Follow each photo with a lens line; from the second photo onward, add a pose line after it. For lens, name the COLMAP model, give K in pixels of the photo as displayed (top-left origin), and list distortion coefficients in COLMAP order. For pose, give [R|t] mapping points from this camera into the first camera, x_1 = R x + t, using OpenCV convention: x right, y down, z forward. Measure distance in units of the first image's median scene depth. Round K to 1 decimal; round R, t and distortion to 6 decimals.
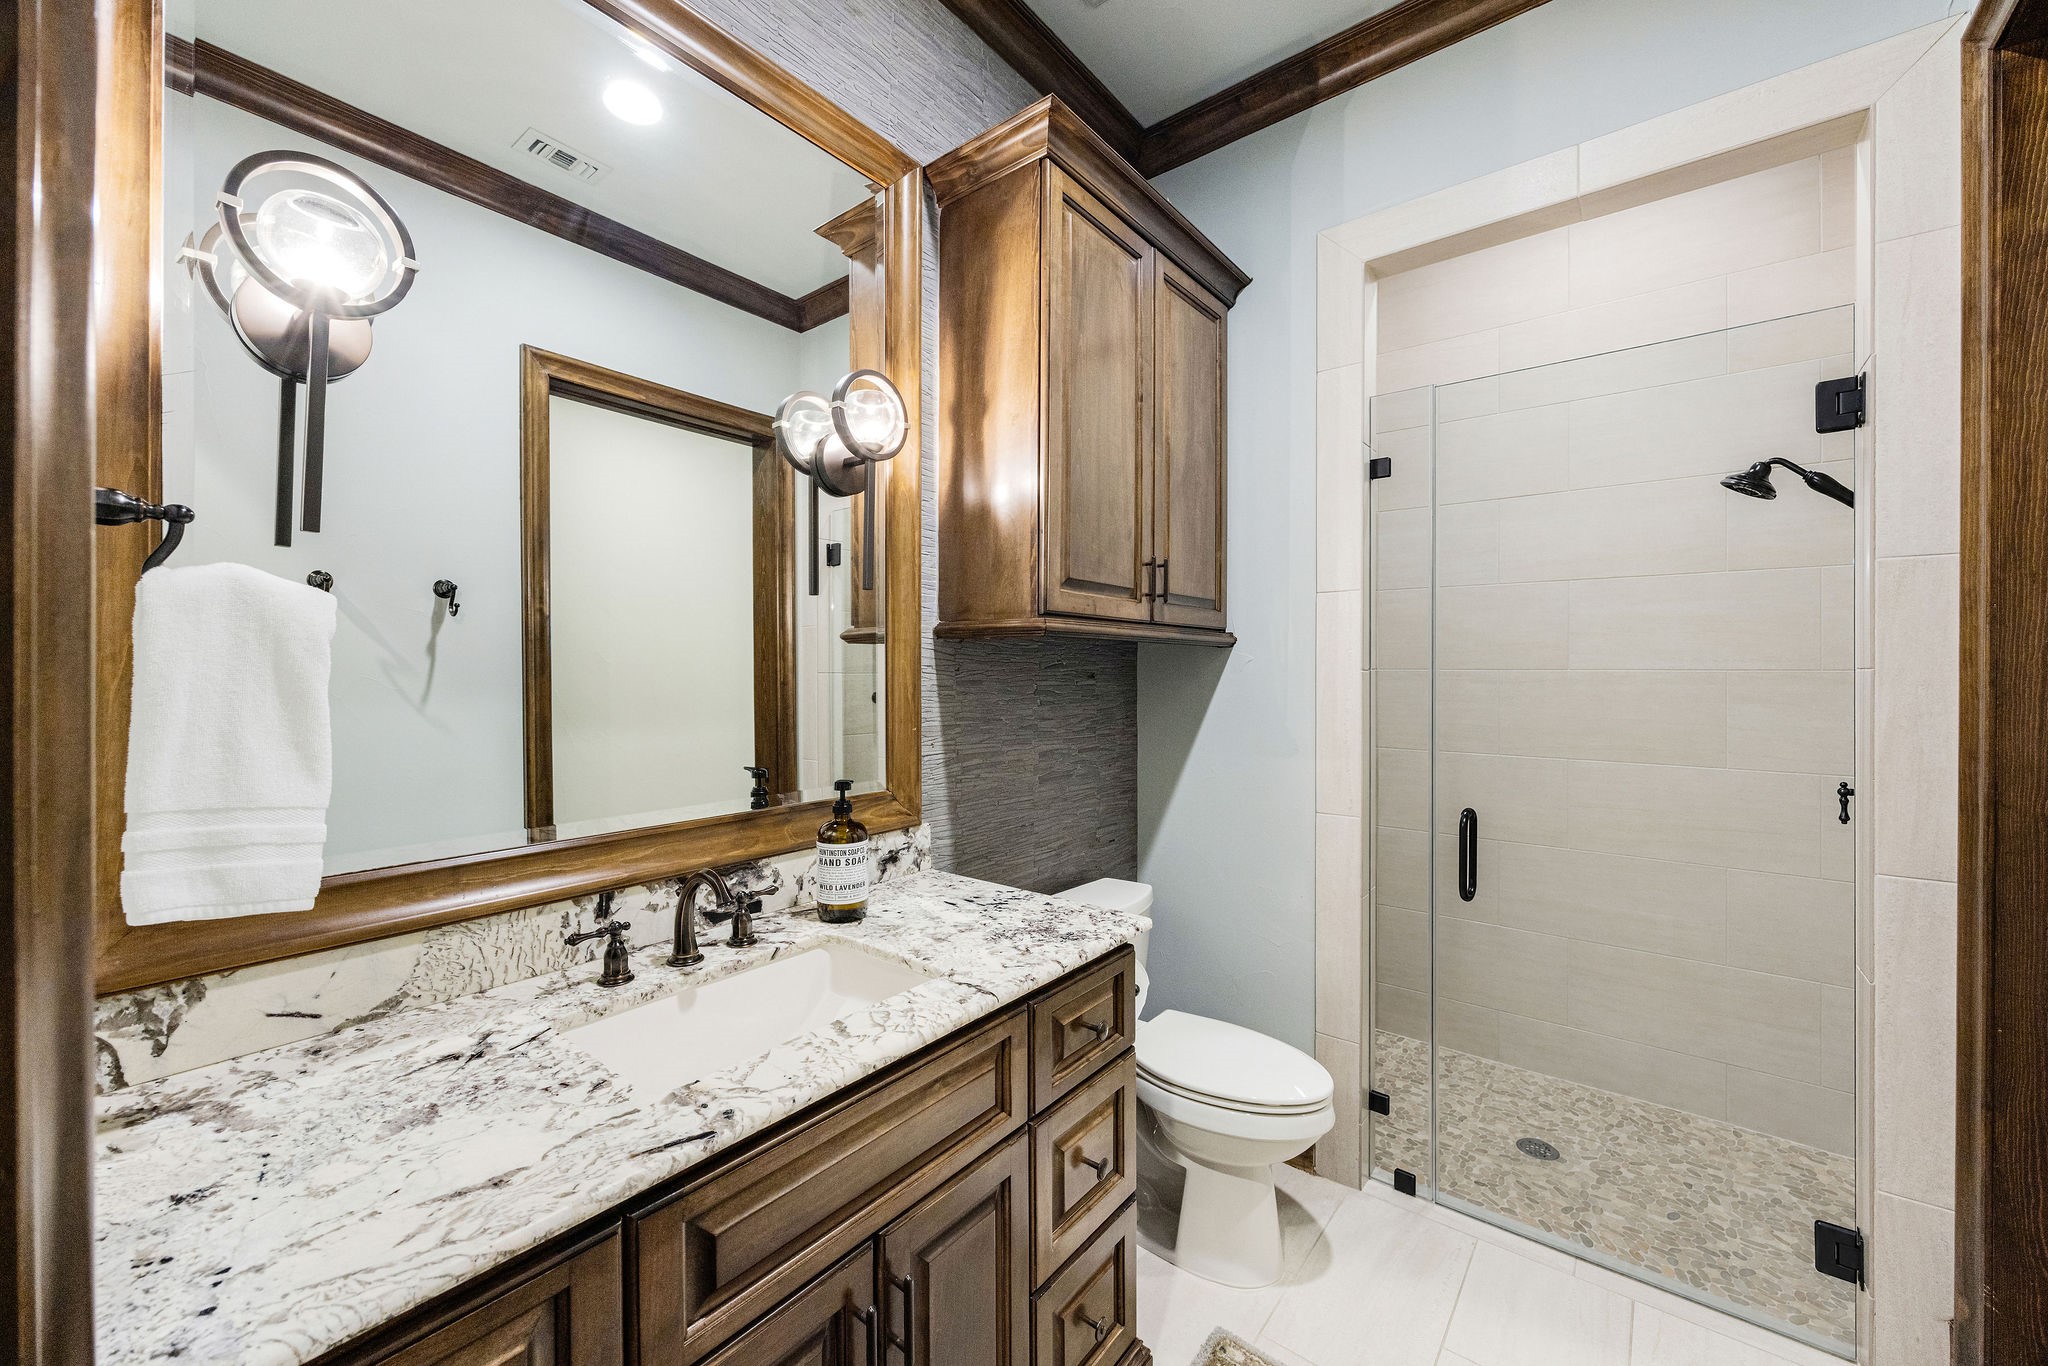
lens RADIAL K [[777.4, 0, 1025.7], [0, 777.4, 676.9], [0, 0, 1]] dist [-0.006206, -0.000346]
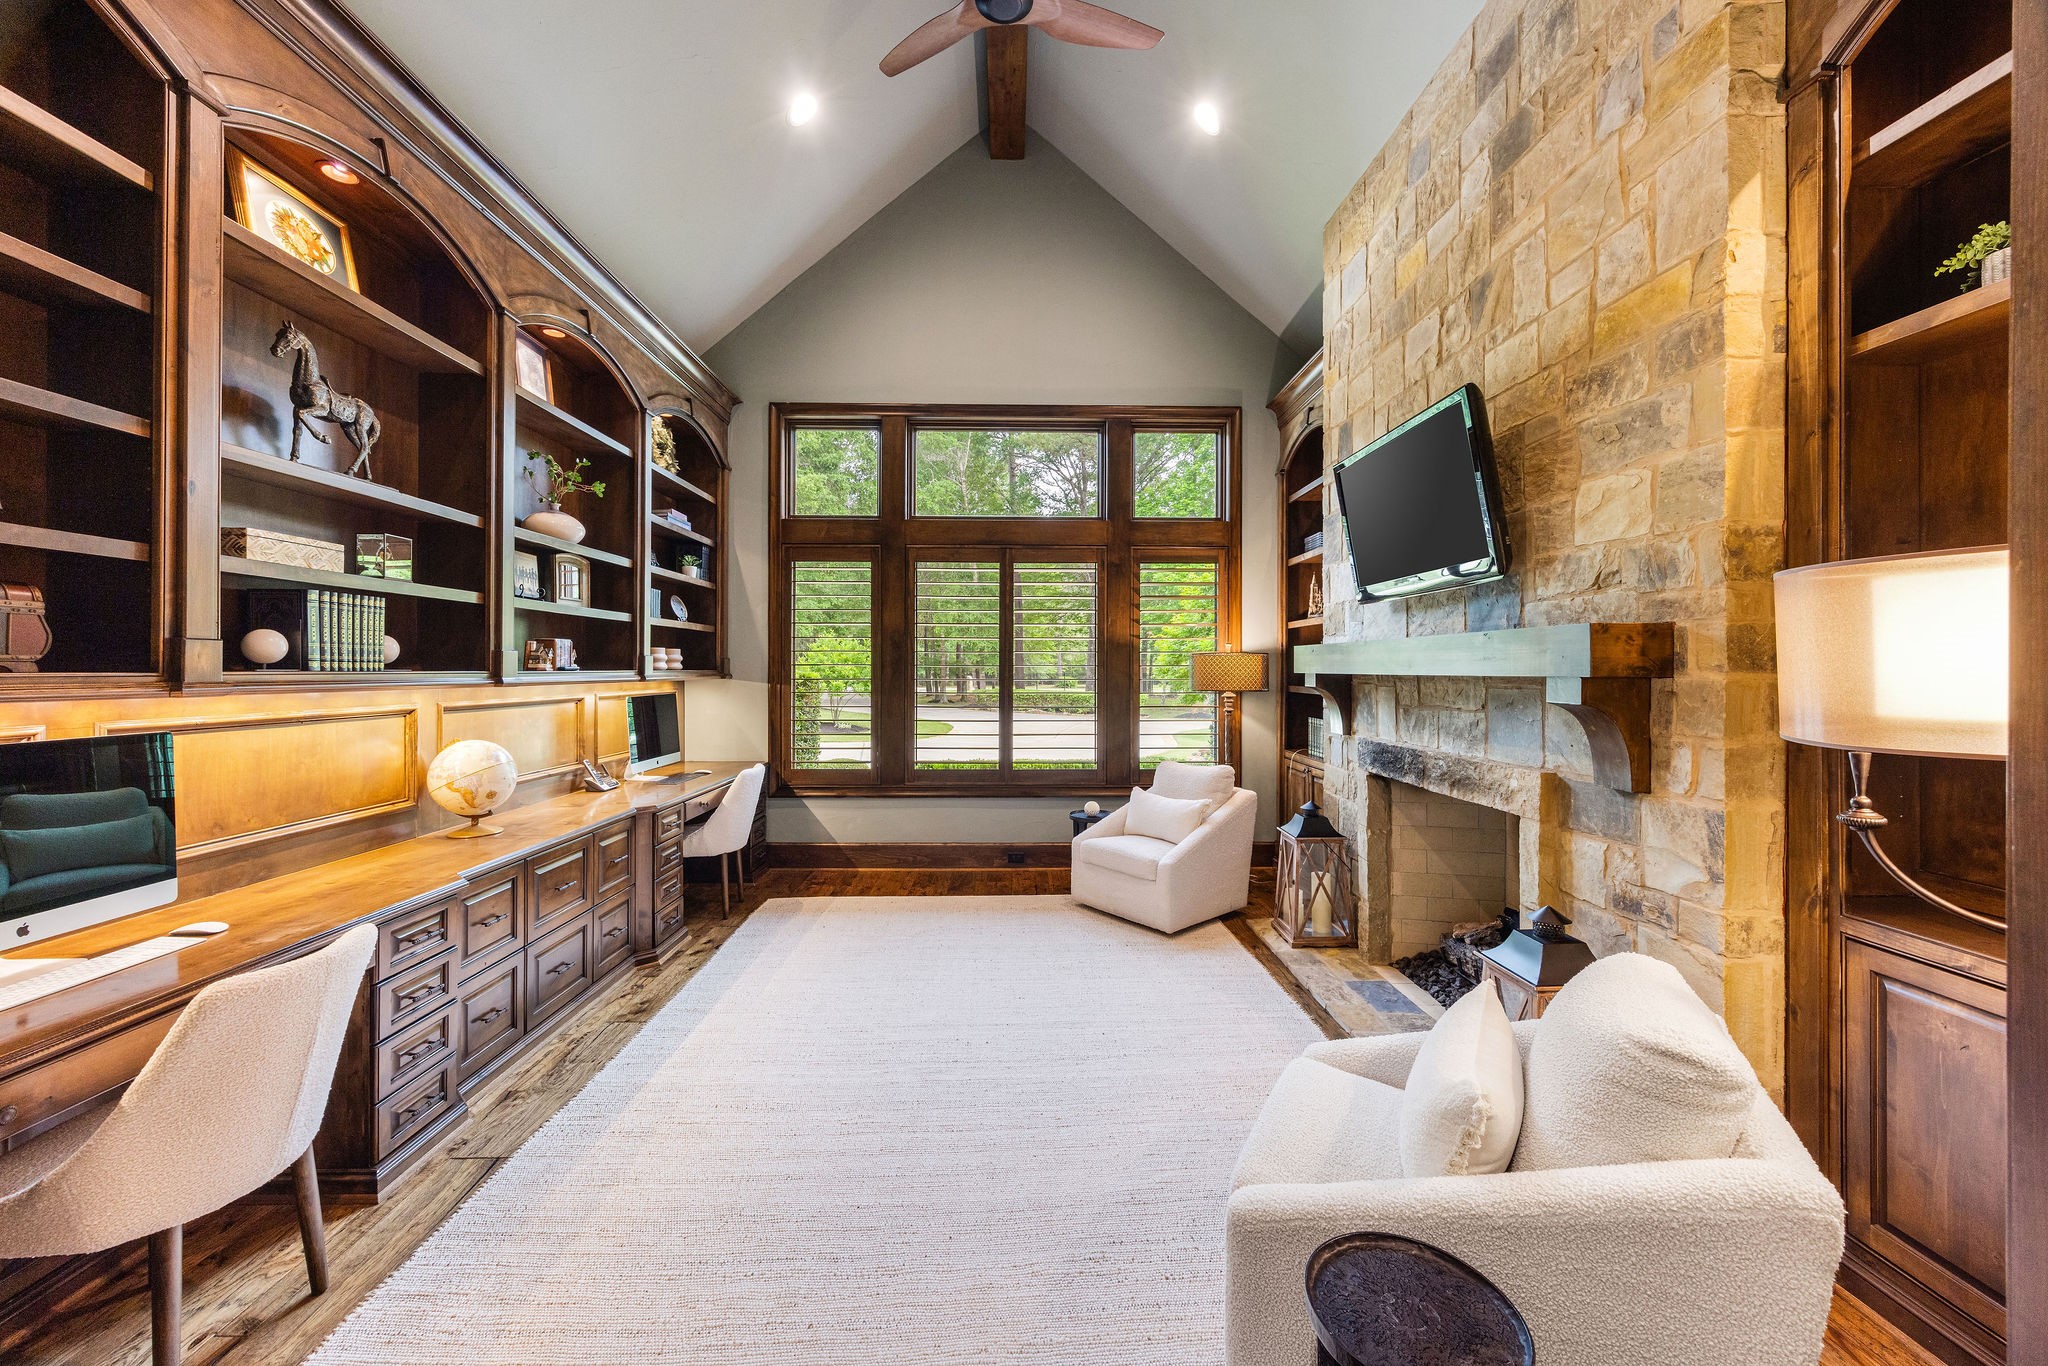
lens RADIAL K [[777.4, 0, 1026.5], [0, 777.4, 674.4], [0, 0, 1]] dist [-0.006206, -0.000346]
pose [[0.769501, -0.000640, 0.638645, -0.316056], [0.001679, 0.999998, -0.001021, -0.208325], [-0.638643, 0.001858, 0.769501, -1.690040]]
